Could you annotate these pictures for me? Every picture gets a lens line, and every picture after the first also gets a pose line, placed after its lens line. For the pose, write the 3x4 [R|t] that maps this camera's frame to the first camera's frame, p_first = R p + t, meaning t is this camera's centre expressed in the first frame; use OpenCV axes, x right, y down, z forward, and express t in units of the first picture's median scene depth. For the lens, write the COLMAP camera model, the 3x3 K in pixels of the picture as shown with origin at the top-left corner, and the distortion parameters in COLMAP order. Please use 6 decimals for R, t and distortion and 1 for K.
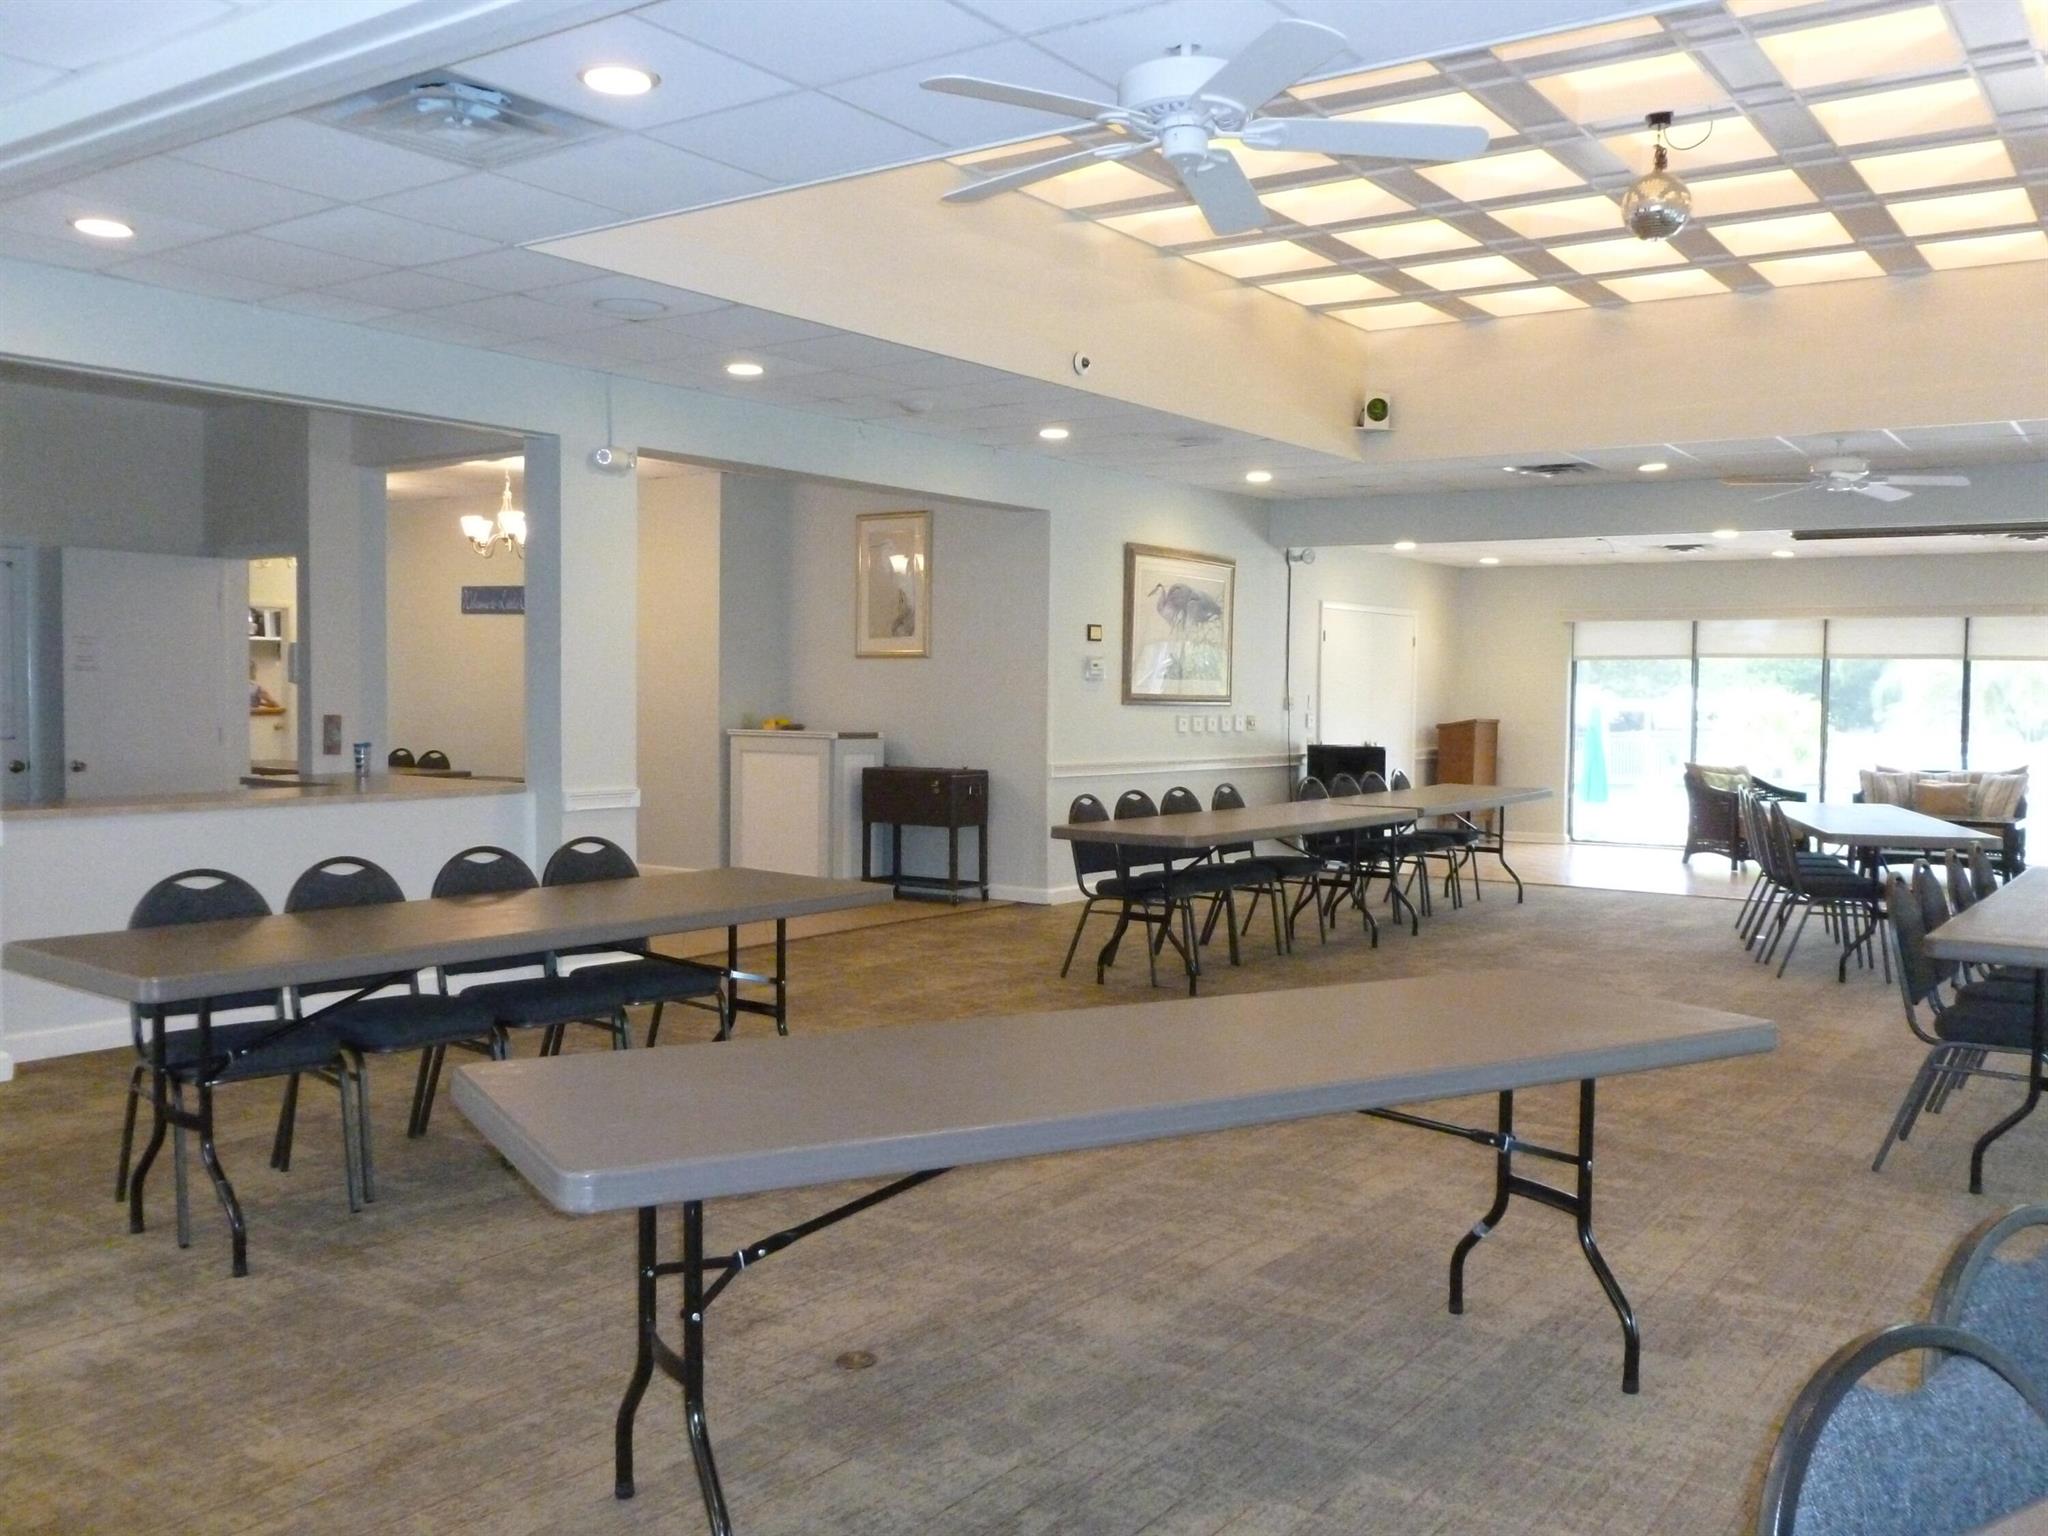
lens RADIAL K [[1693.6, 0, 1024.0], [0, 1693.6, 768.0], [0, 0, 1]] dist [-0.009098, -0.216354]
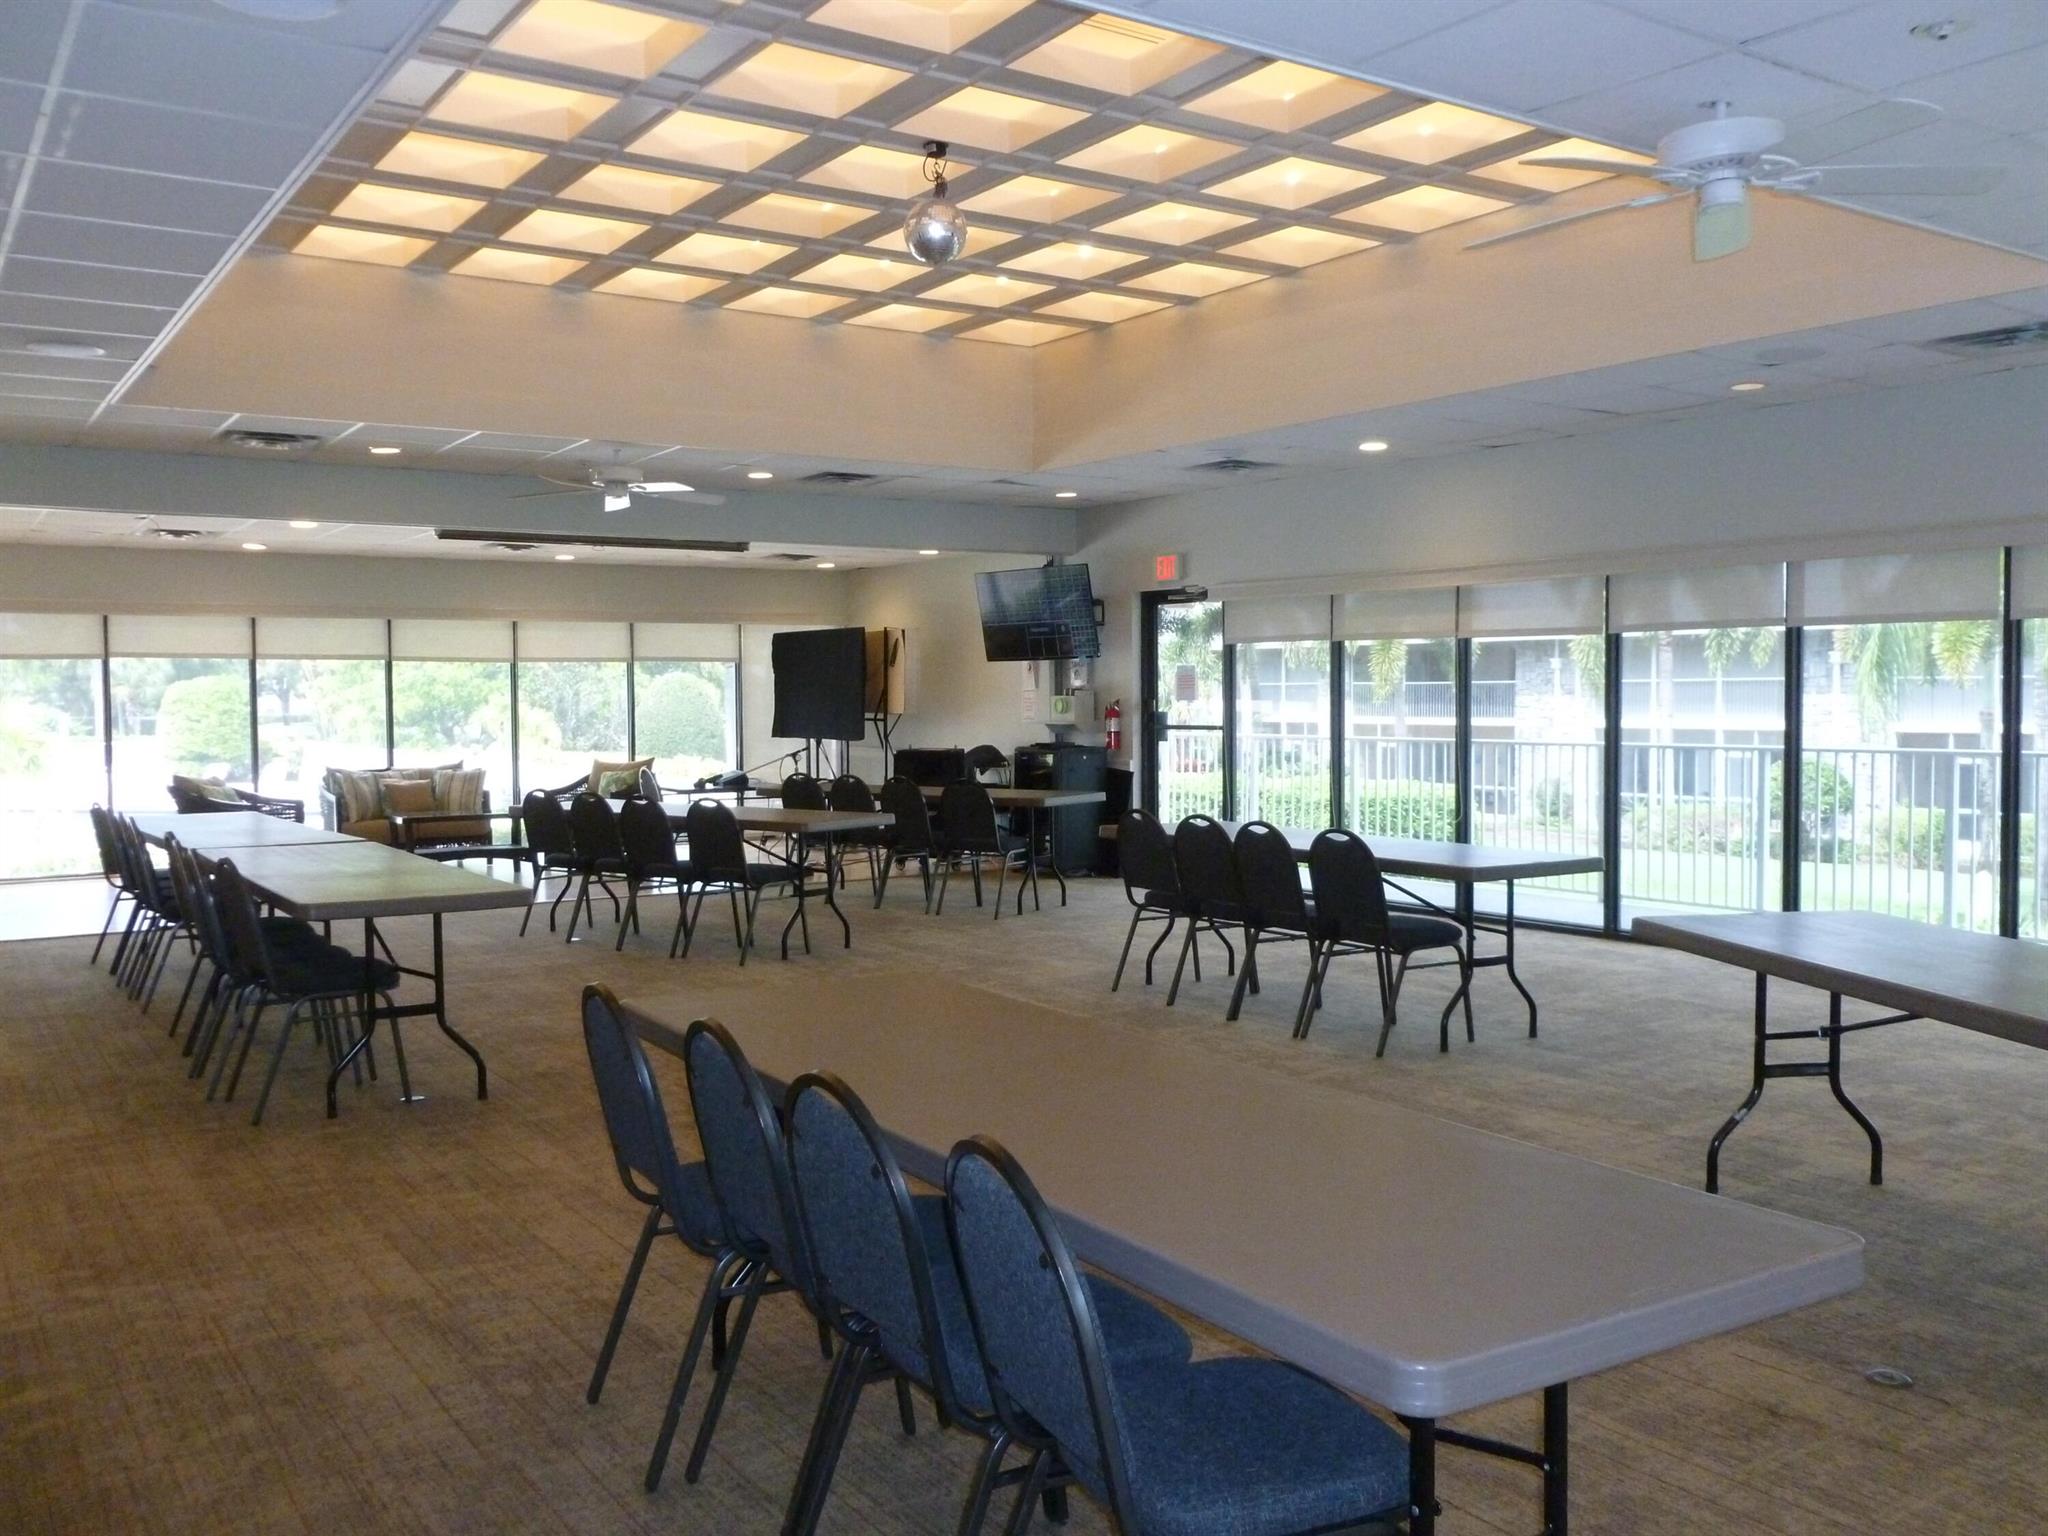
lens RADIAL K [[1709.3, 0, 1024.0], [0, 1709.3, 768.0], [0, 0, 1]] dist [0.114831, -0.206654]
pose [[0.372944, -0.052343, 0.926376, -0.423022], [0.056647, 0.997830, 0.033575, -0.021519], [-0.926123, 0.039955, 0.375099, 0.381876]]
